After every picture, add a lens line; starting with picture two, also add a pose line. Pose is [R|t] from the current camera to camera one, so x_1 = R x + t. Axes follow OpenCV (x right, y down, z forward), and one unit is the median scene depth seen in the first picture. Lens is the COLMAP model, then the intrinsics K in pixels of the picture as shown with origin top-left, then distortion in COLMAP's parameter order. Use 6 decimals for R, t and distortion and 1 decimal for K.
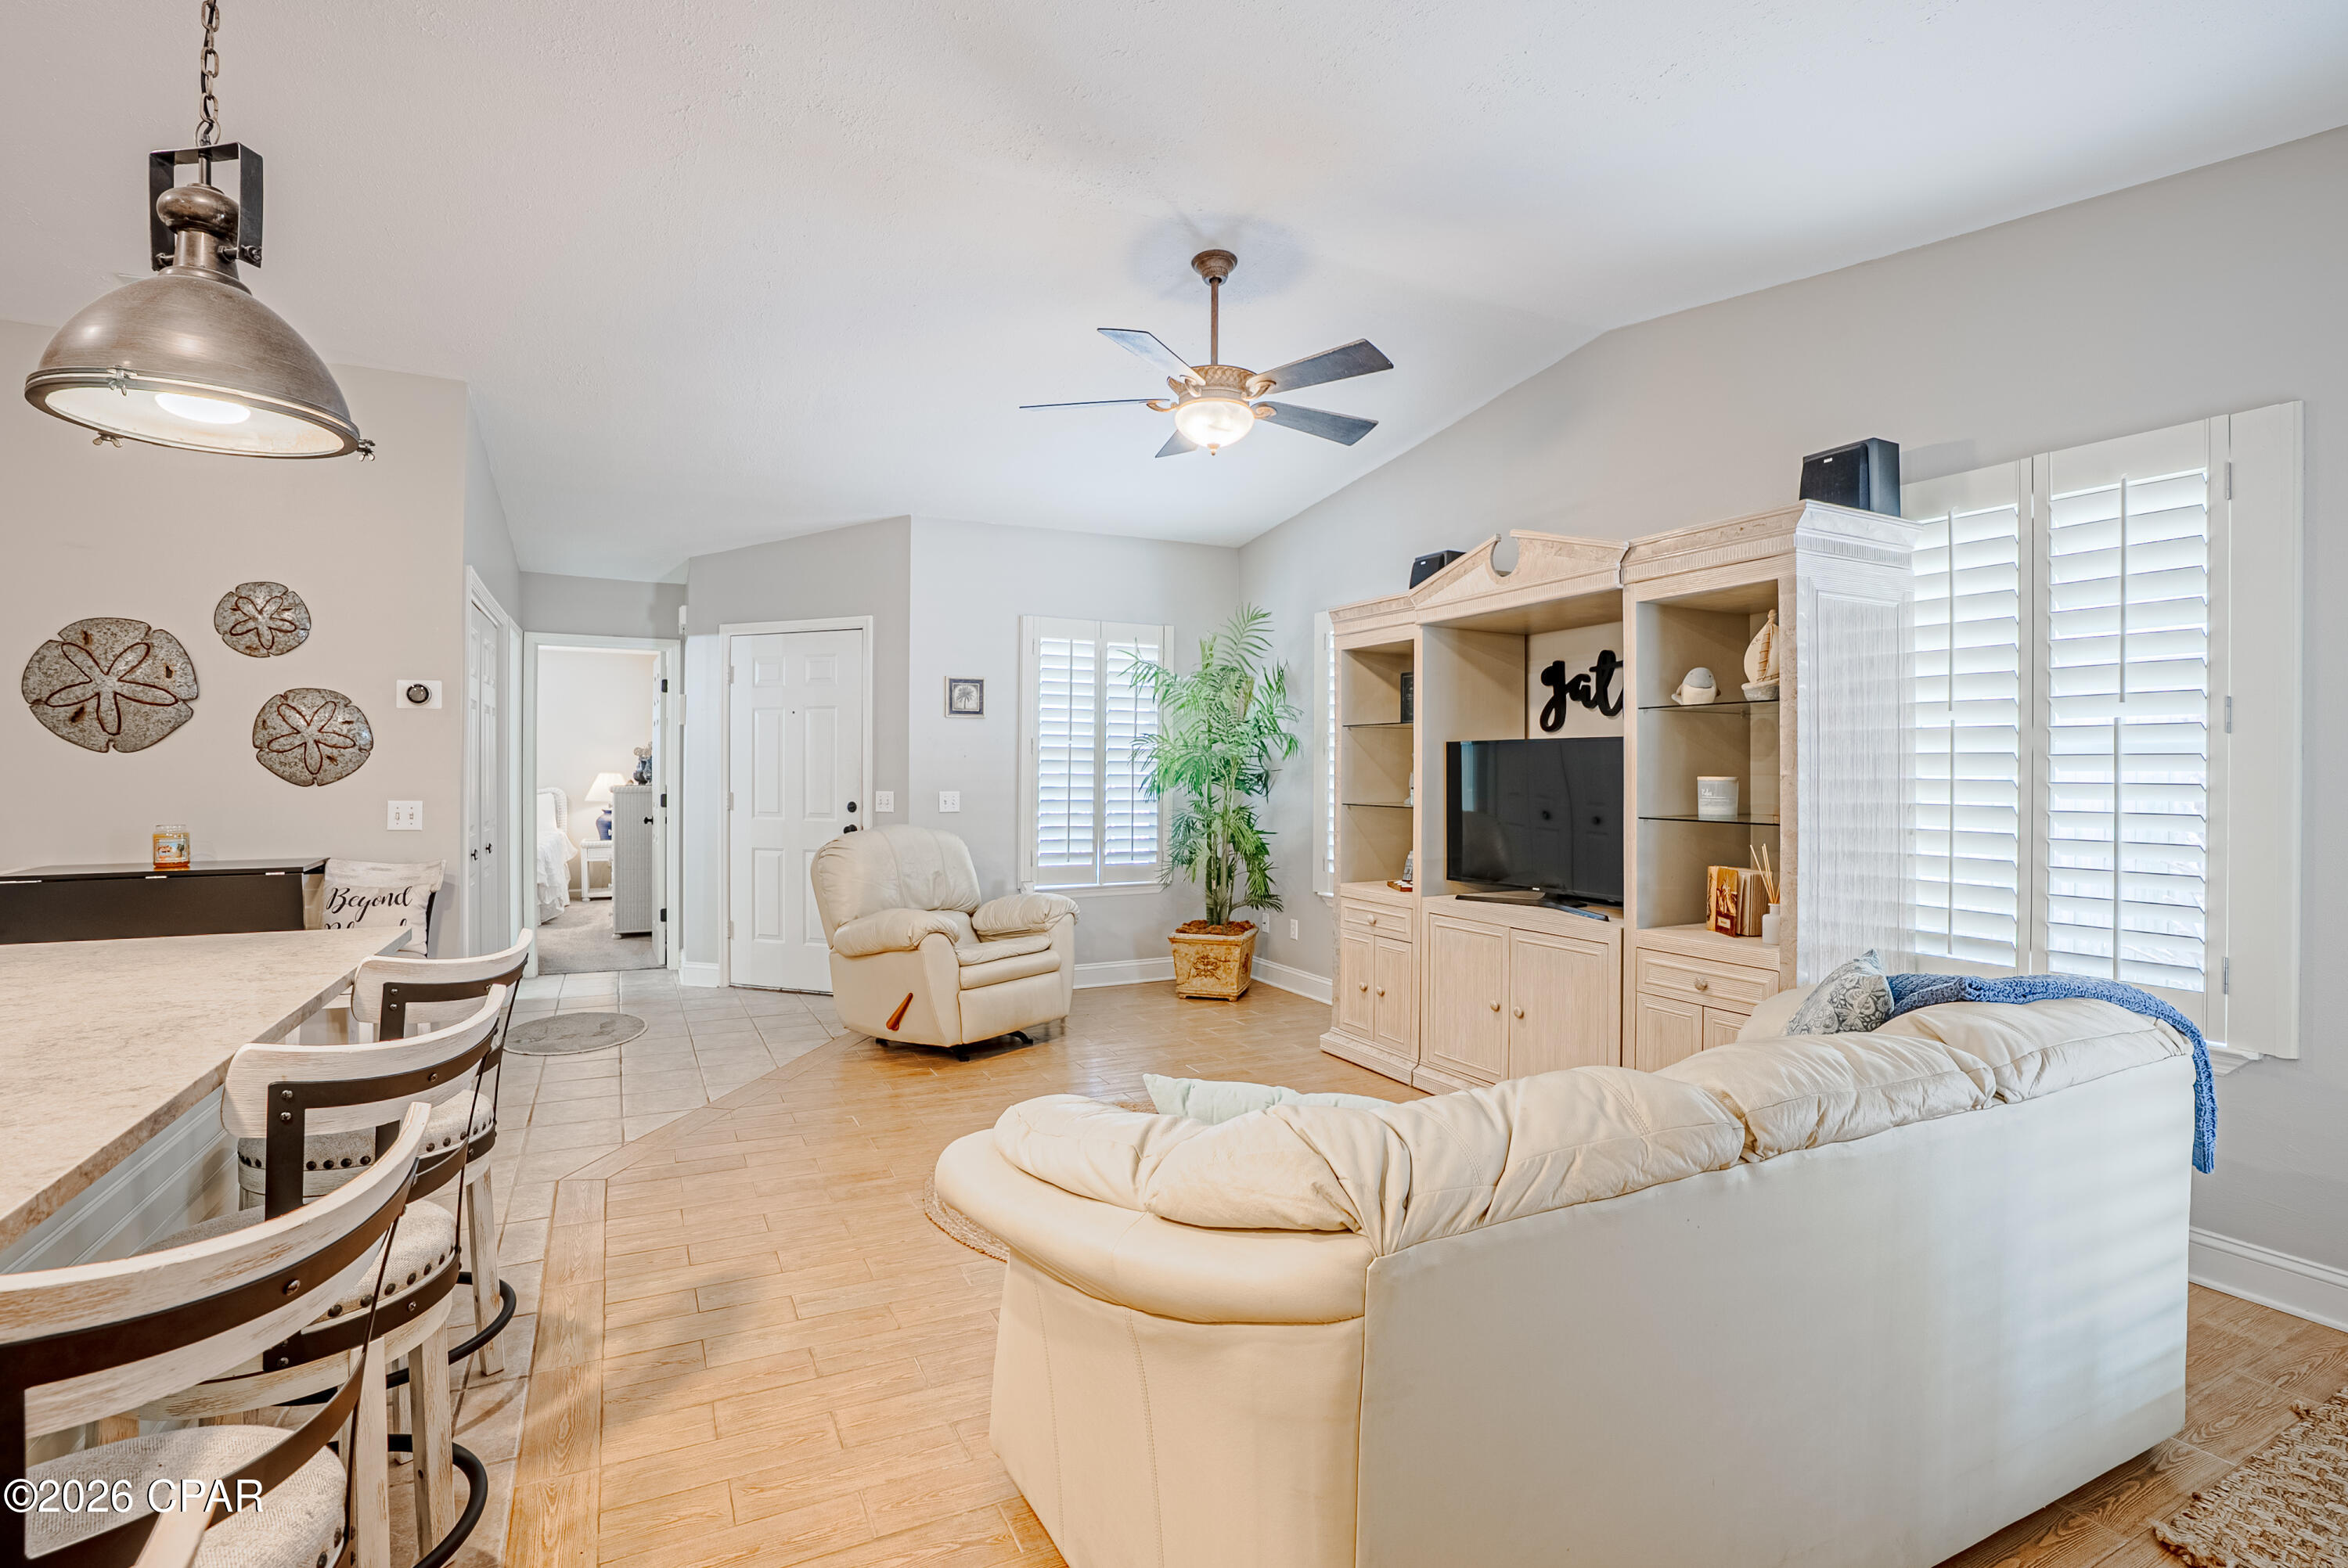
lens RADIAL K [[1100.7, 0, 1181.2], [0, 1100.7, 783.5], [0, 0, 1]] dist [-0.080481, 0.035431]
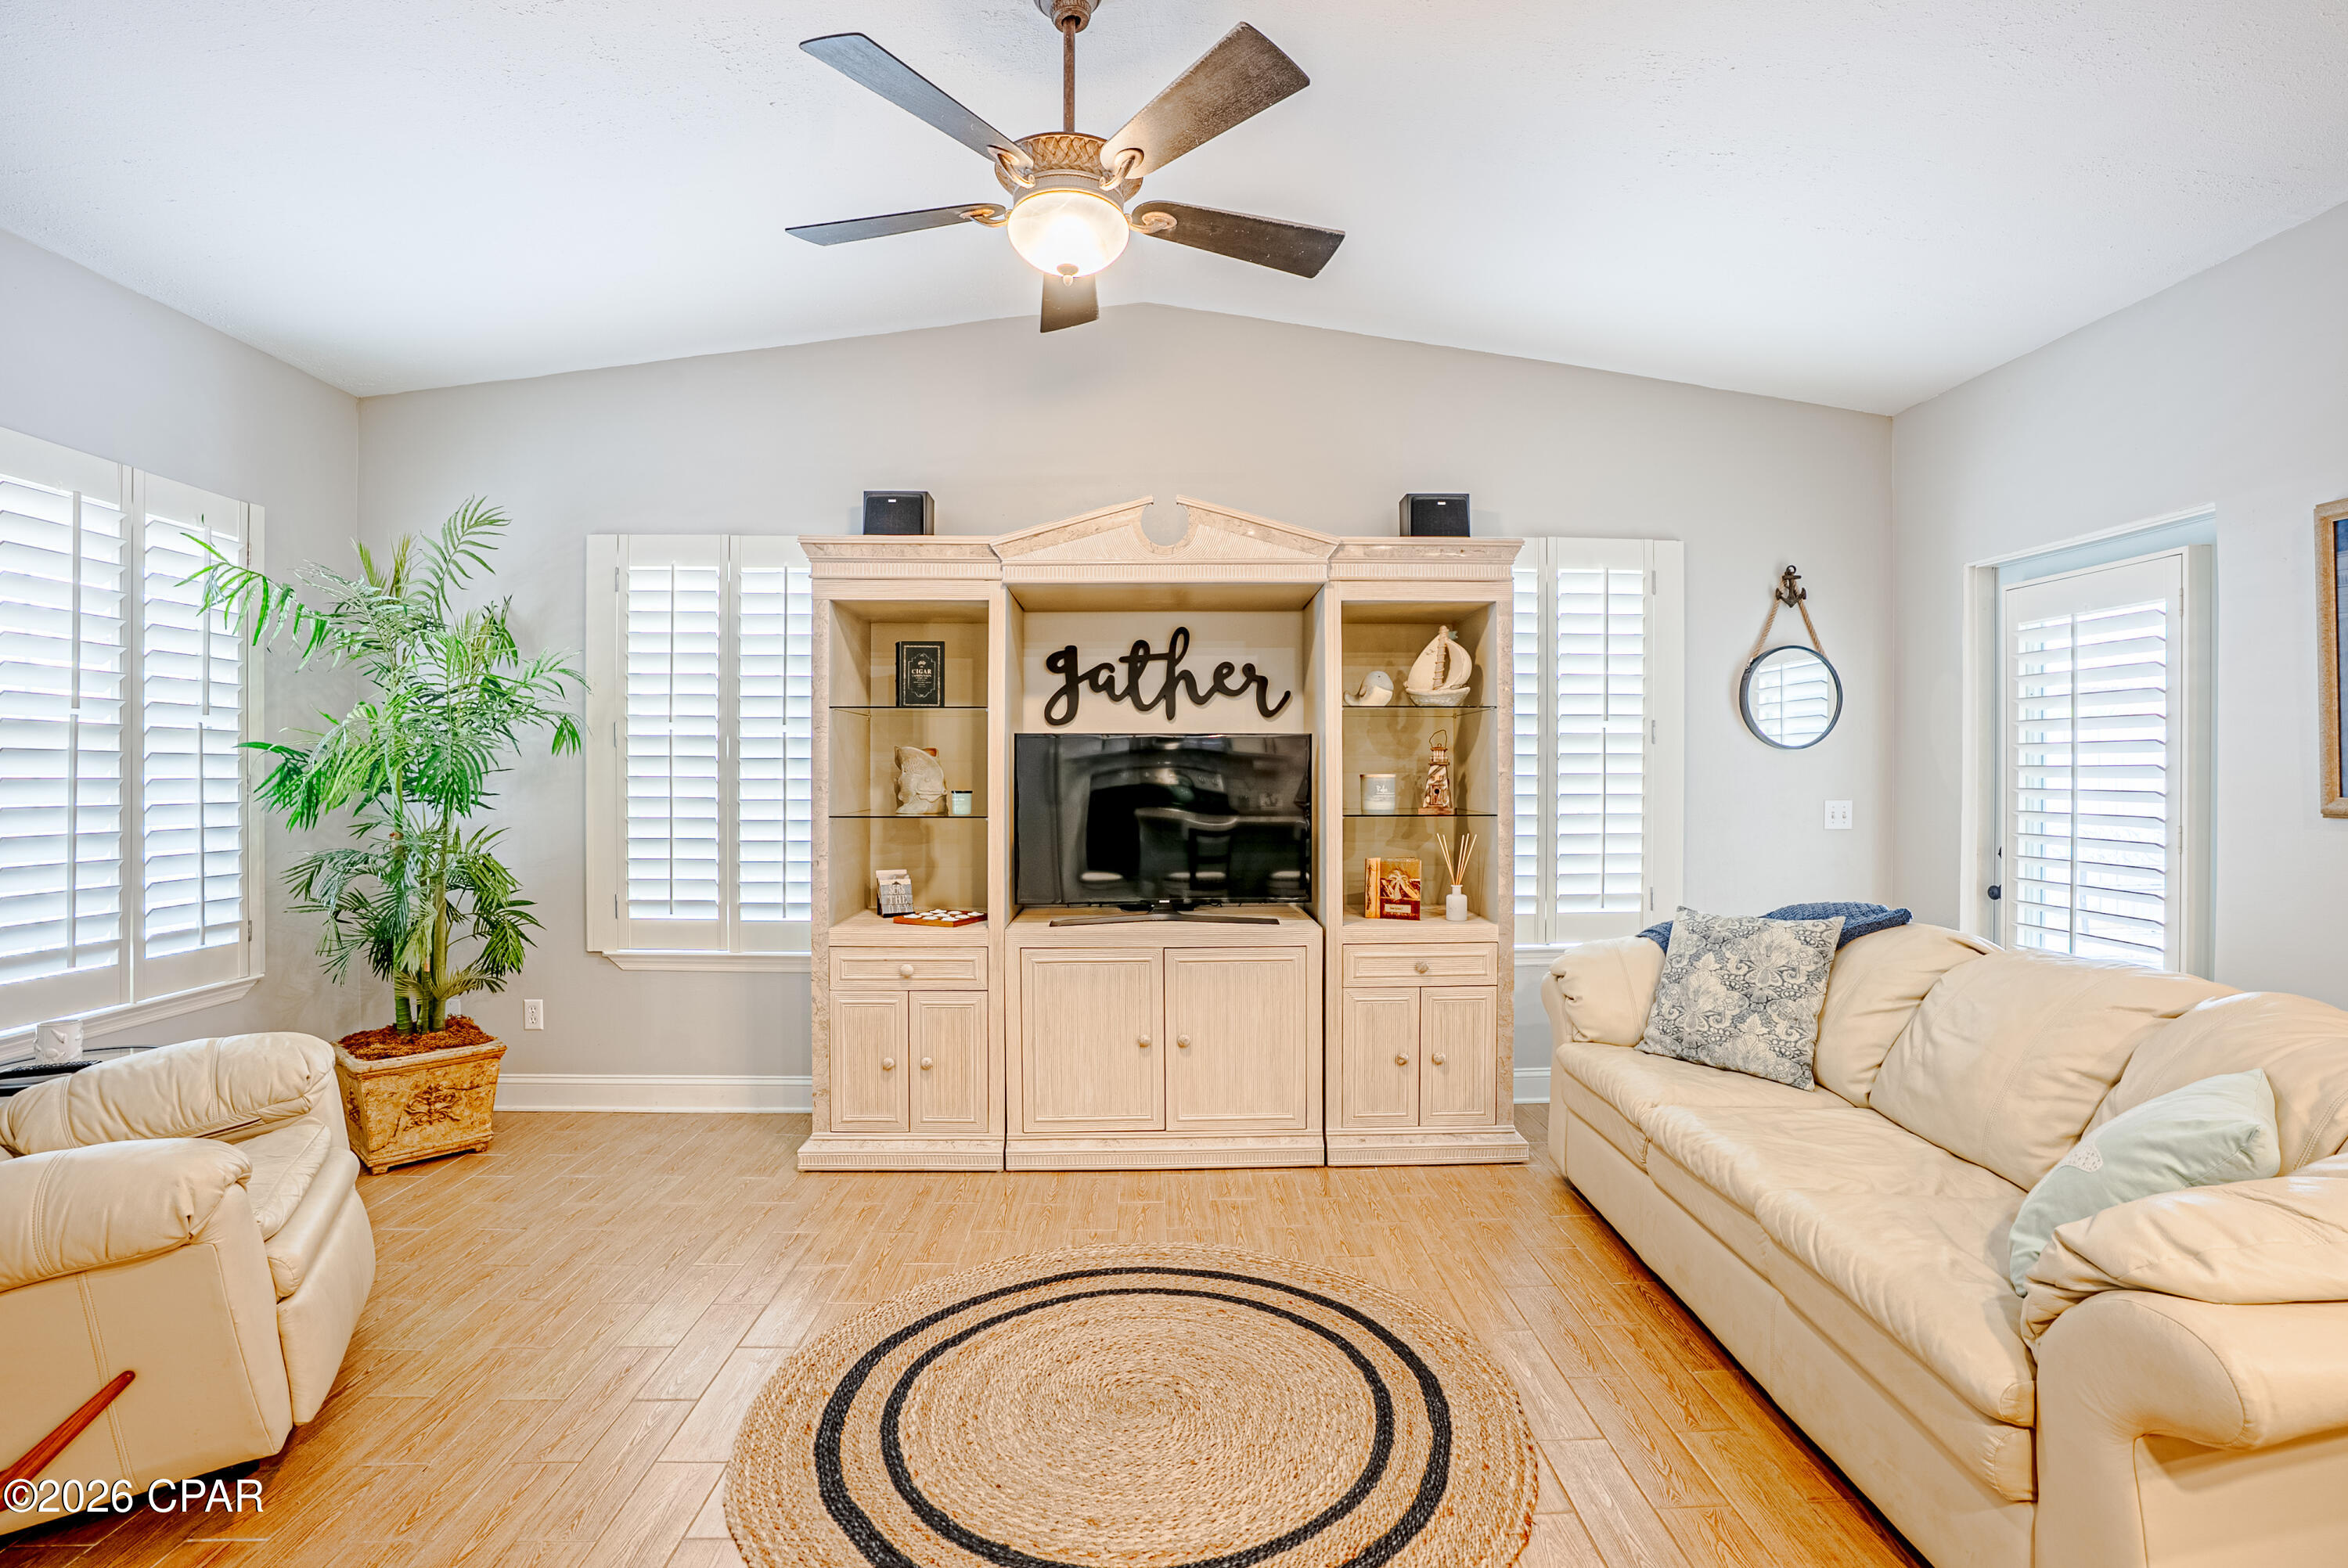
lens RADIAL K [[1092.6, 0, 1187.5], [0, 1092.6, 781.3], [0, 0, 1]] dist [-0.080494, 0.036963]
pose [[0.424268, -0.010840, 0.905472, -0.497540], [0.012752, 0.999901, 0.005995, -0.006684], [-0.905447, 0.009004, 0.424364, 0.629901]]
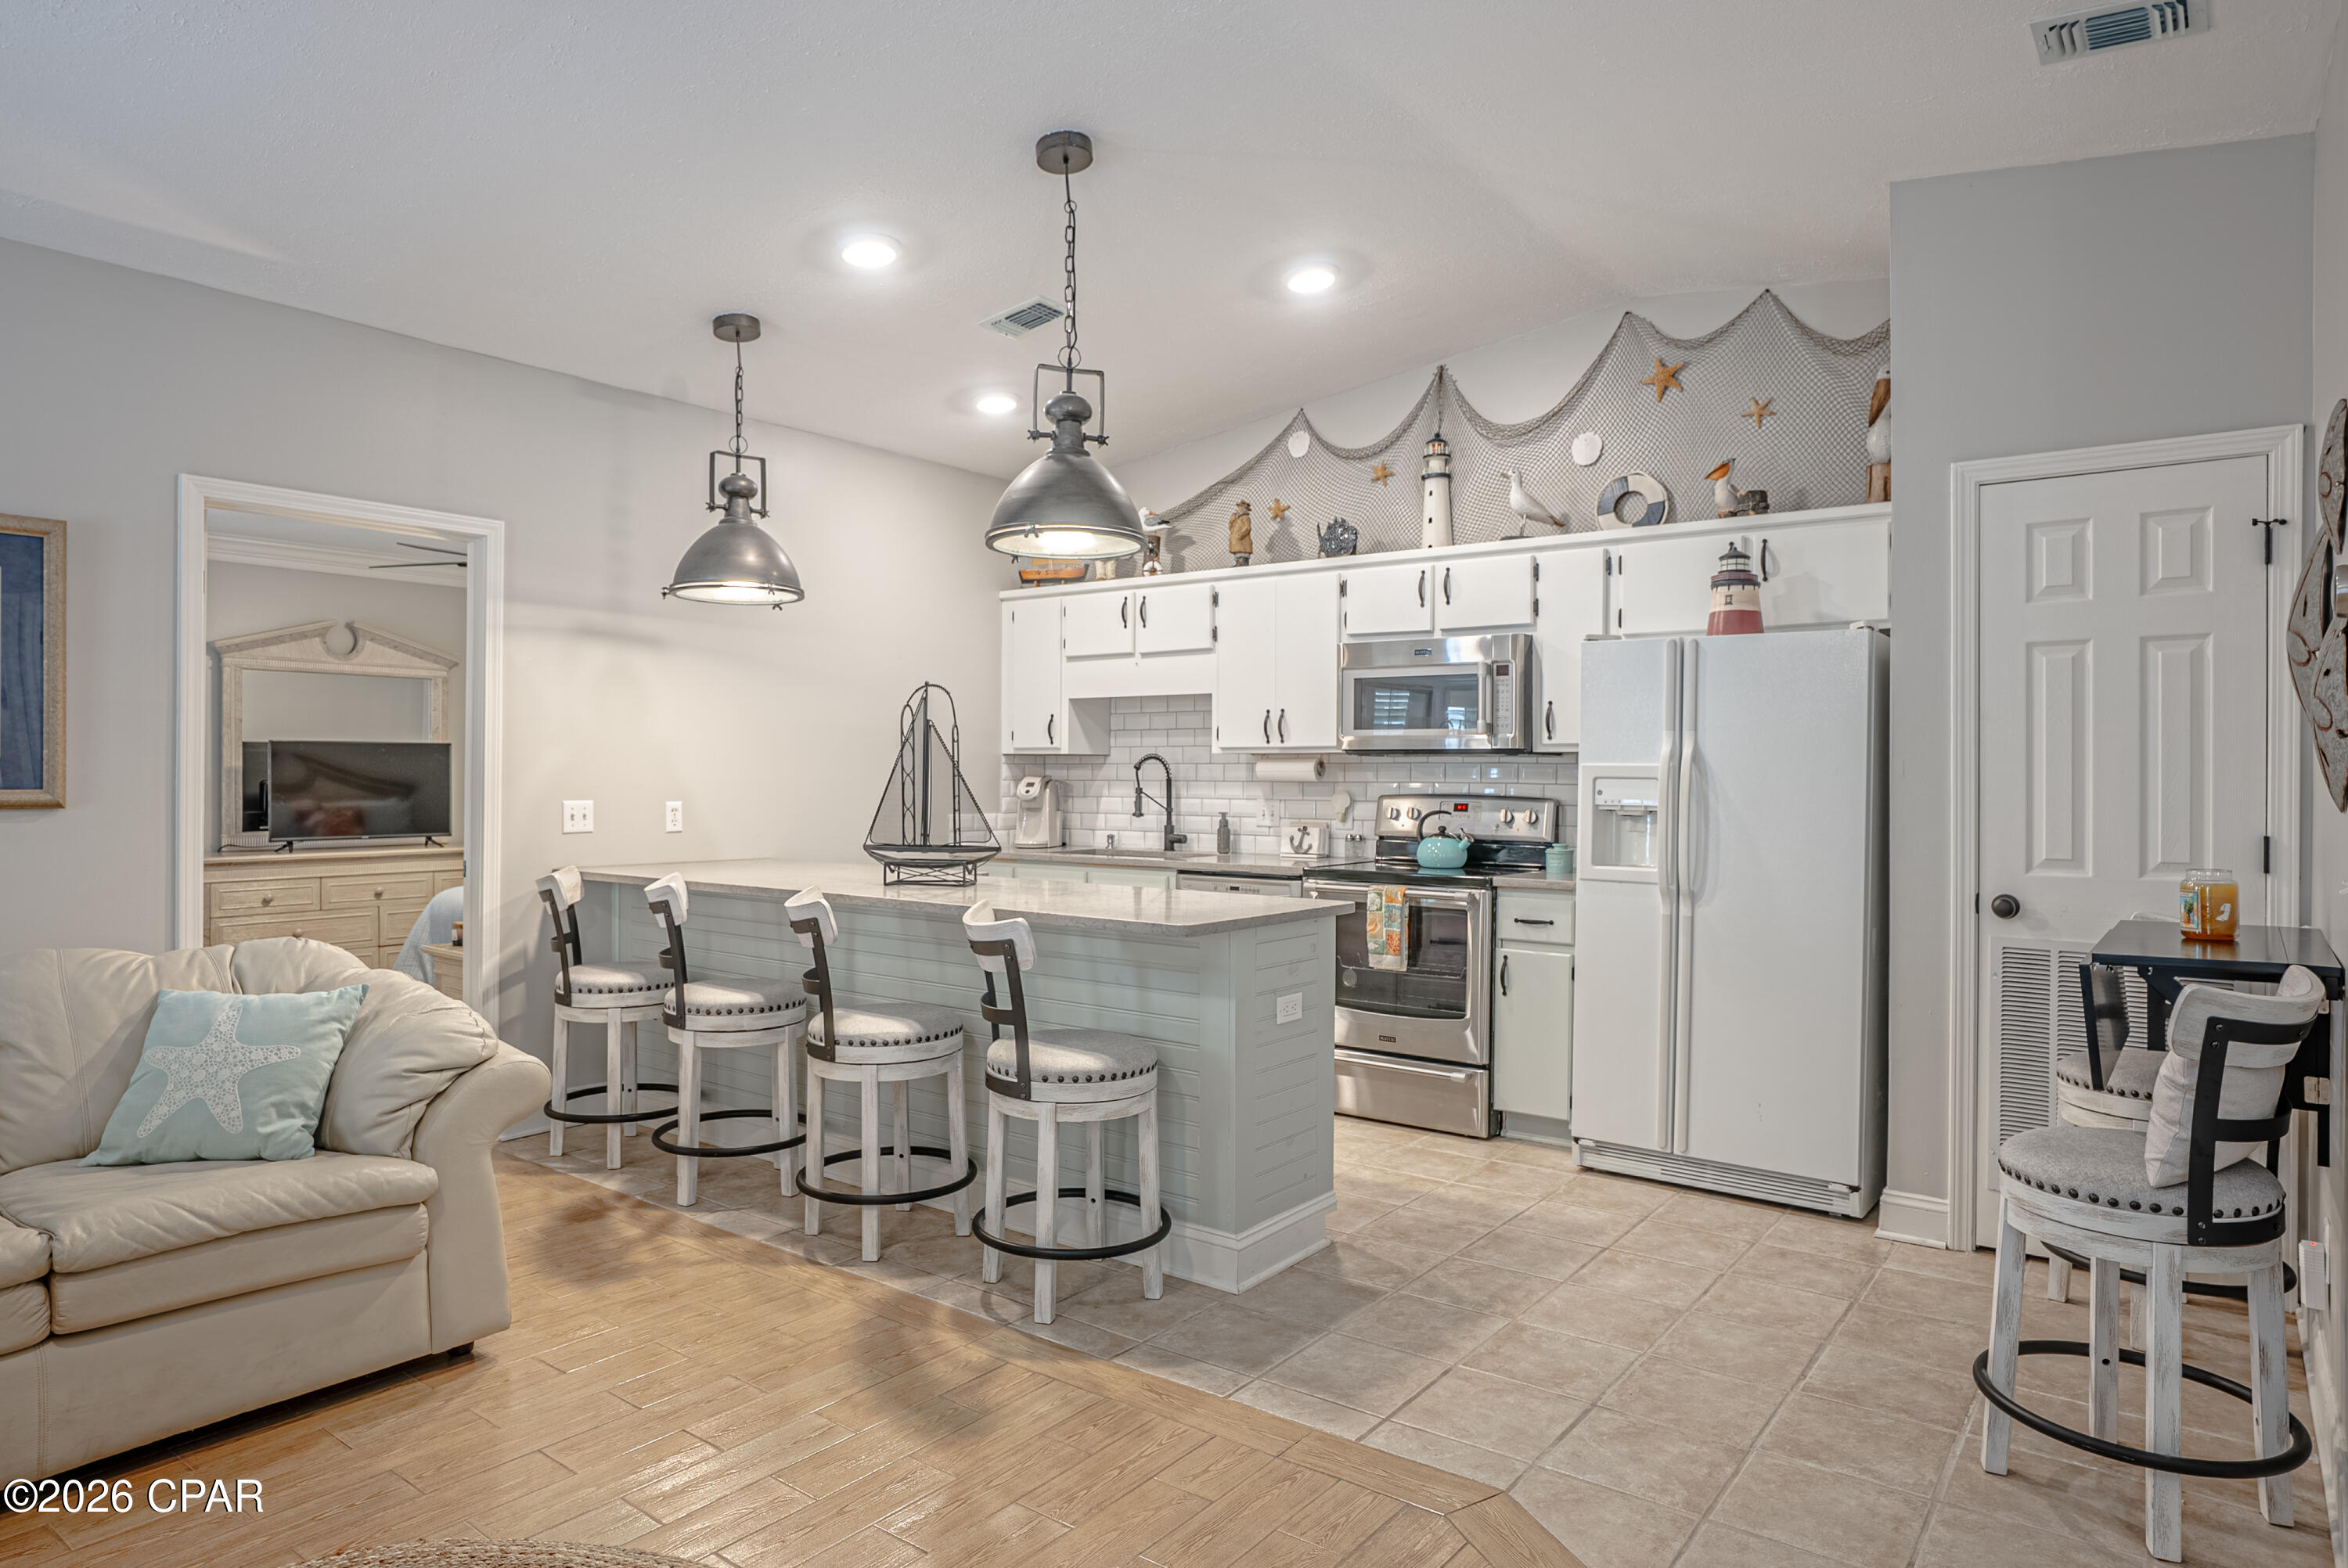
lens RADIAL K [[1390.2, 0, 1185.9], [0, 1390.2, 781.1], [0, 0, 1]] dist [-0.051890, 0.046705]
pose [[-0.899096, -0.004793, -0.437725, -0.091780], [-0.013008, 0.999791, 0.015771, -0.014300], [0.437558, 0.019873, -0.898970, 1.350849]]
